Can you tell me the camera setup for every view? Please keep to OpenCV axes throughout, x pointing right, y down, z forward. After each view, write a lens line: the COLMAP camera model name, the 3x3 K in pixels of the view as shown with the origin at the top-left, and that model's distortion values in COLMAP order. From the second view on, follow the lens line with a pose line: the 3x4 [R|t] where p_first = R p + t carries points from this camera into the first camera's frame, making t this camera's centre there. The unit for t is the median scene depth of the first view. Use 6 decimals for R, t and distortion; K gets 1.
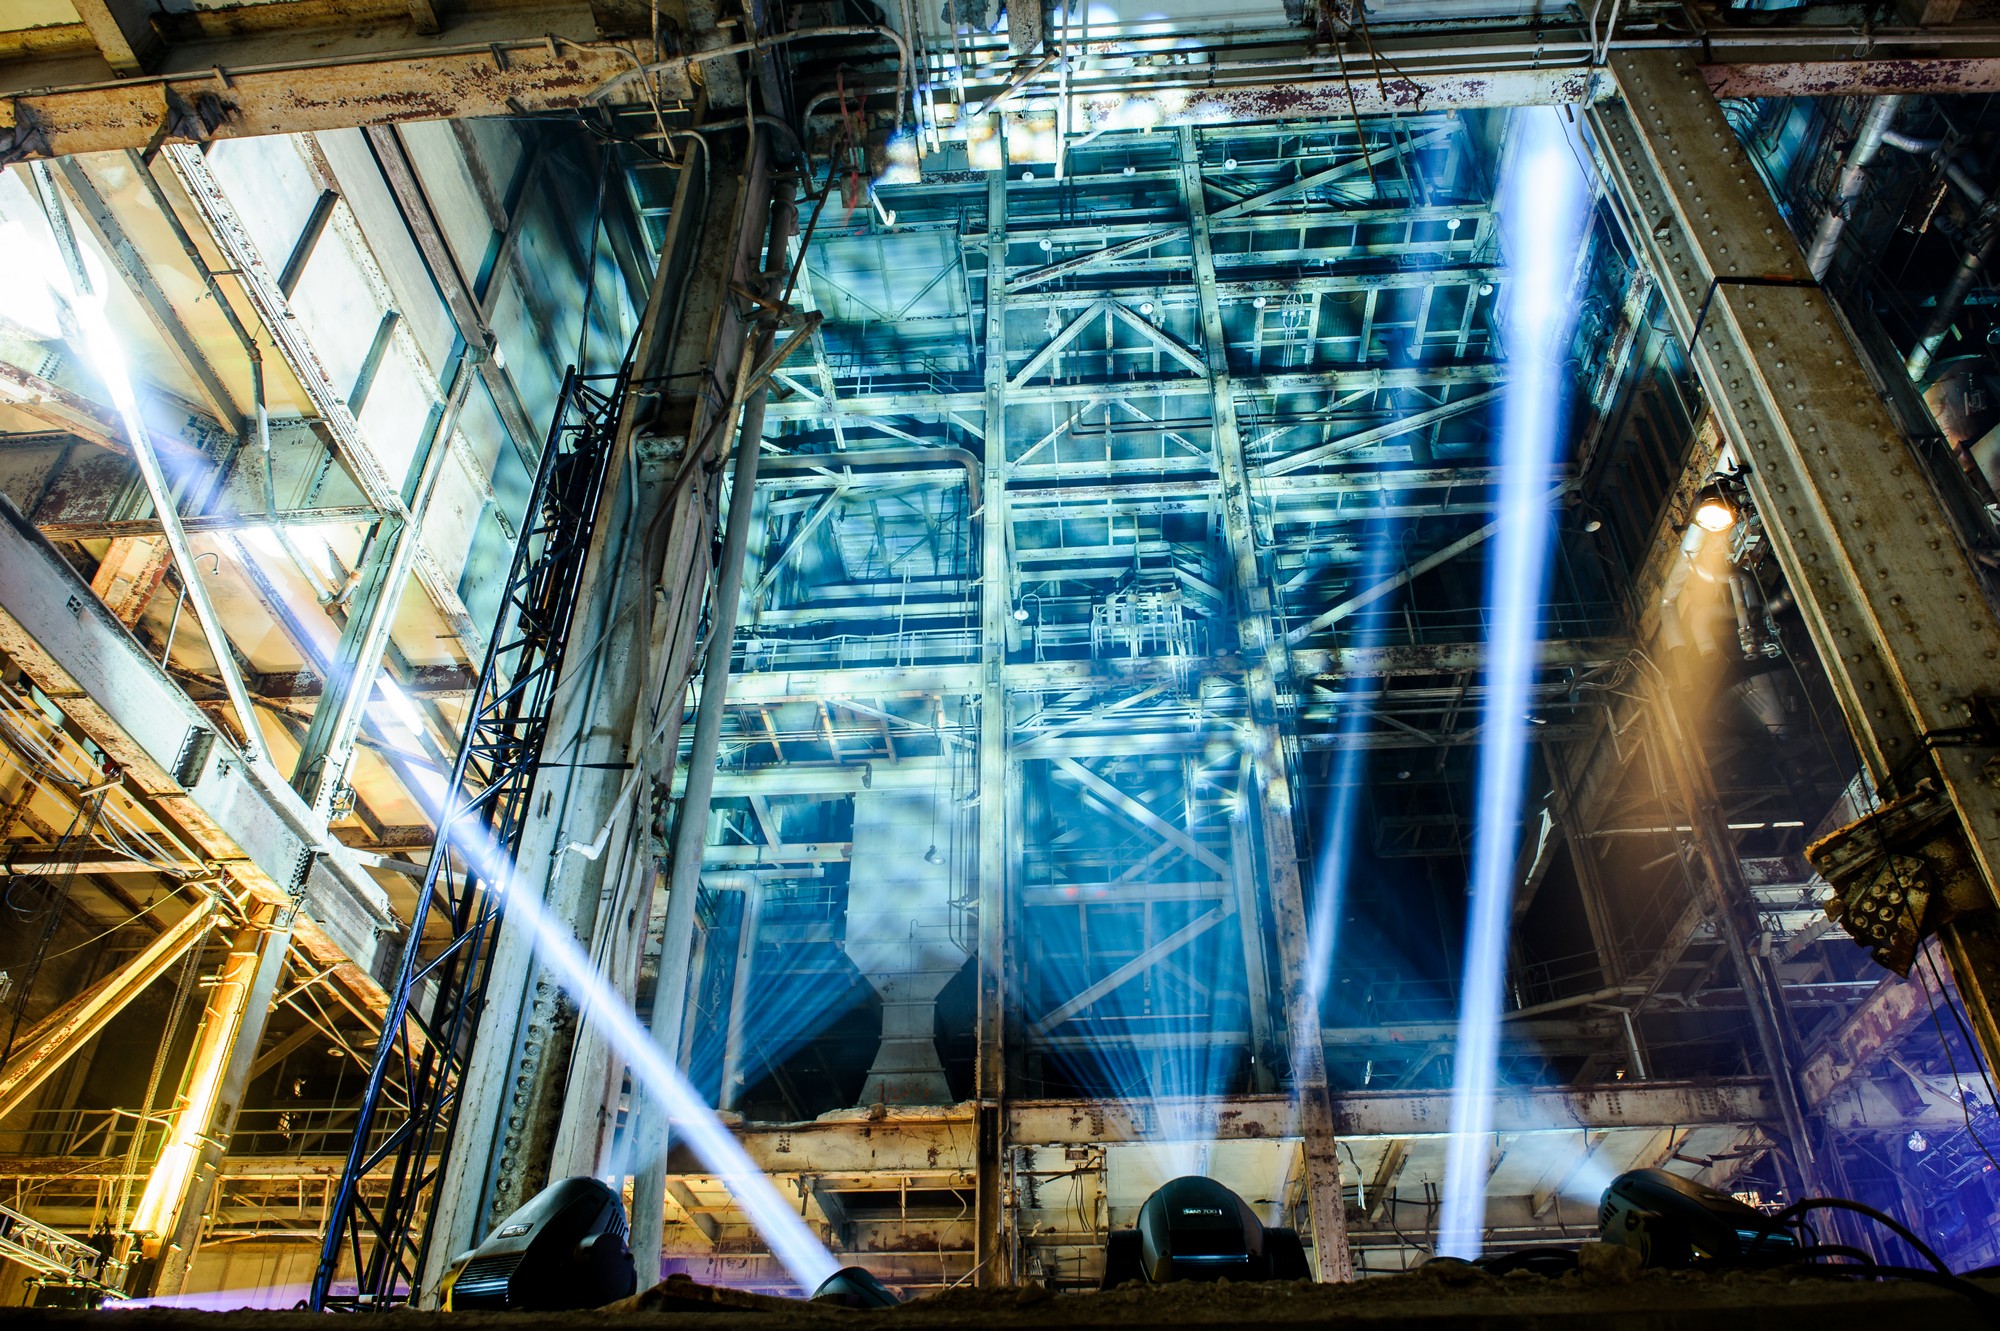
lens RADIAL K [[1373.2, 0, 1000.0], [0, 1373.2, 665.5], [0, 0, 1]] dist [-0.050572, 0.003241]
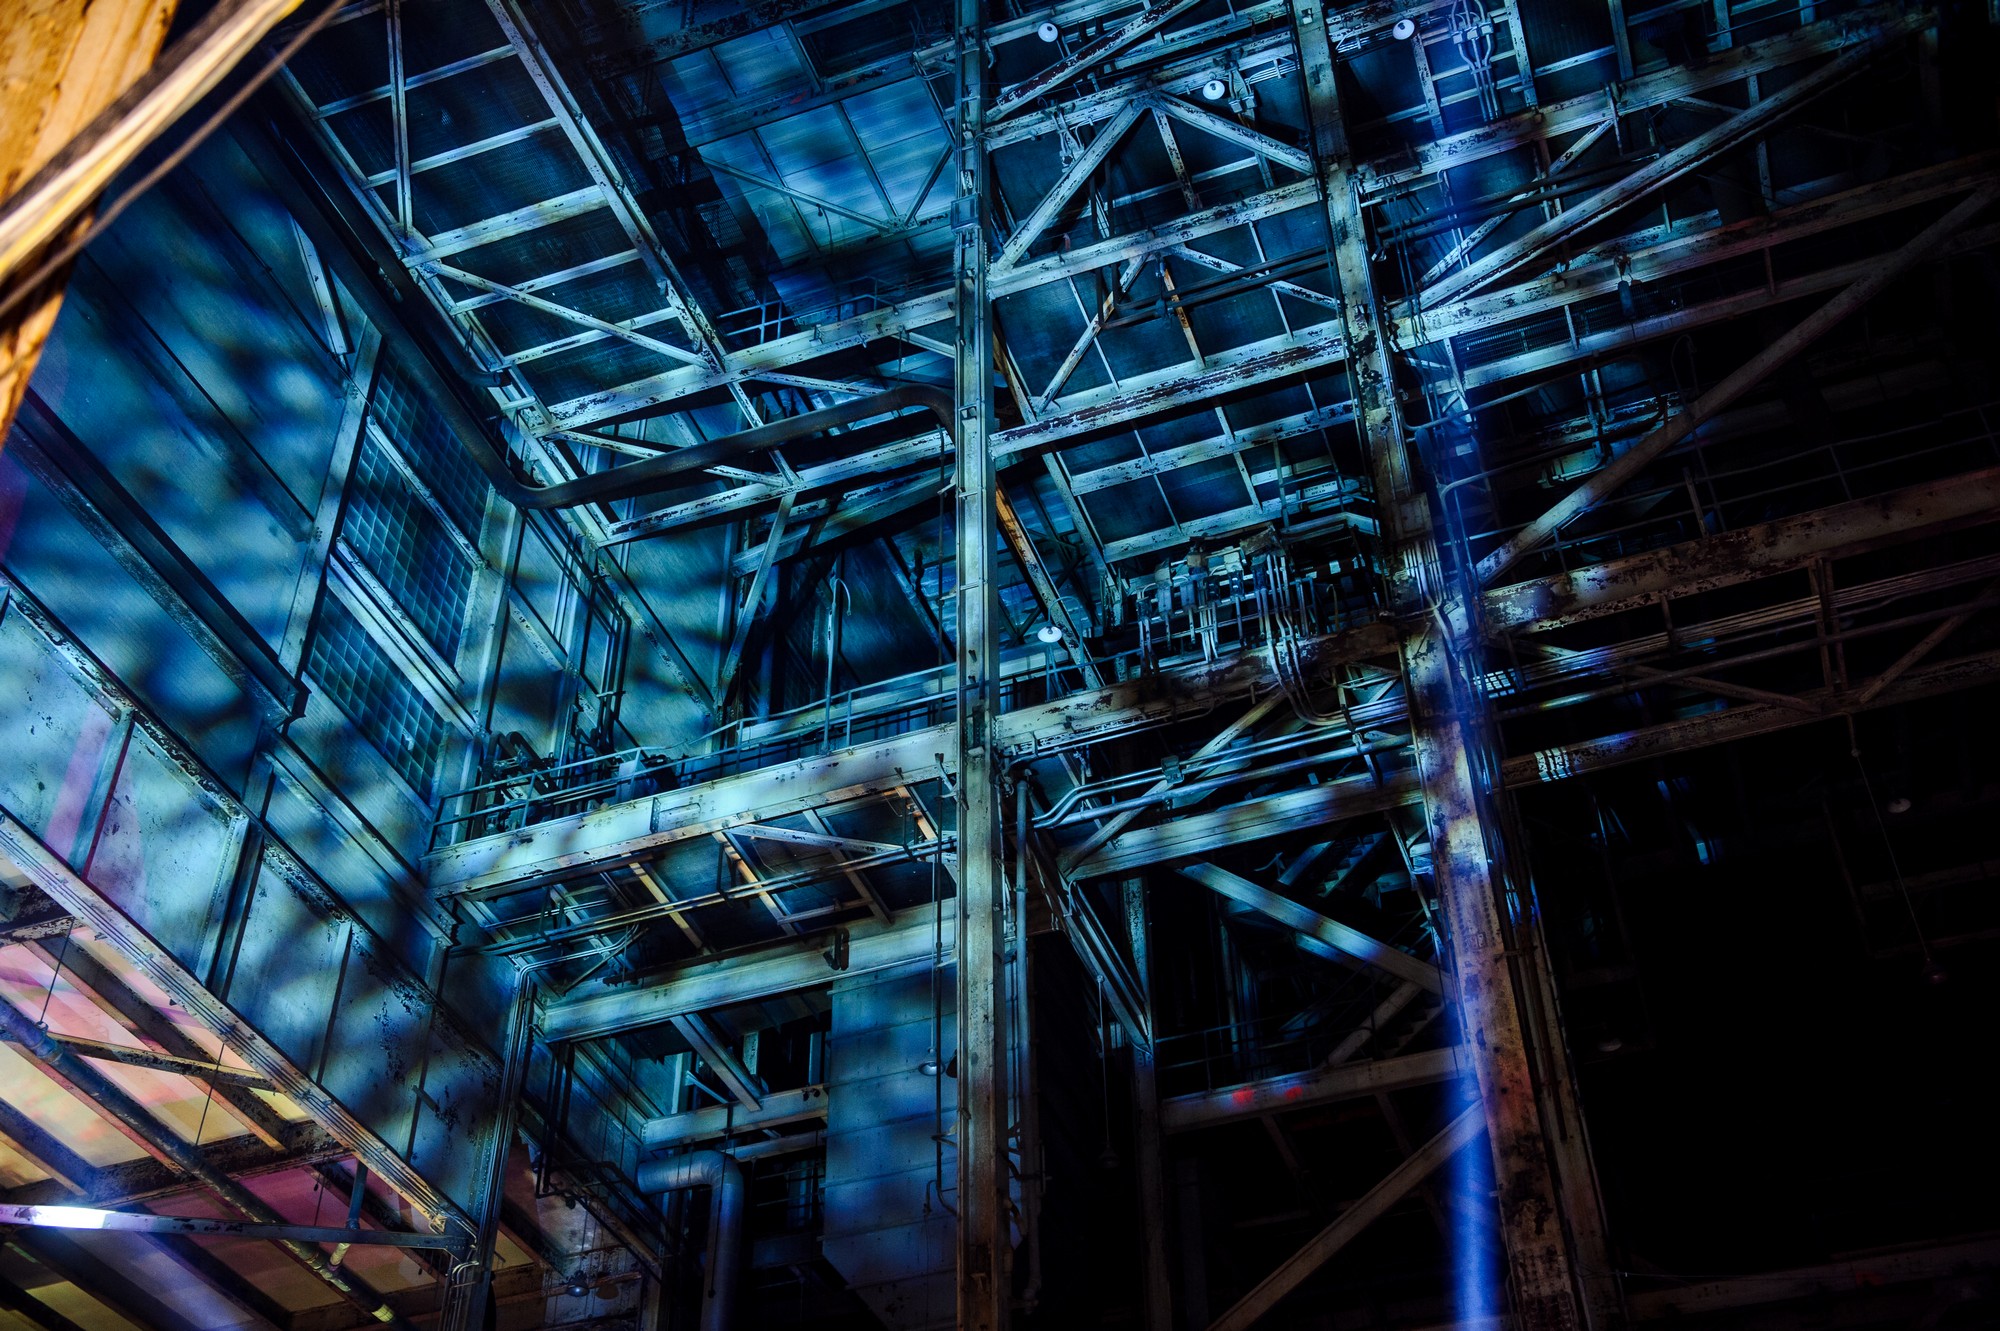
lens RADIAL K [[2215.1, 0, 1000.0], [0, 2215.1, 665.5], [0, 0, 1]] dist [0.071526, -0.005915]
pose [[0.963862, -0.191865, -0.184820, 0.169514], [0.176397, 0.979534, -0.096936, 0.065247], [0.199636, 0.060831, 0.977980, 0.072895]]
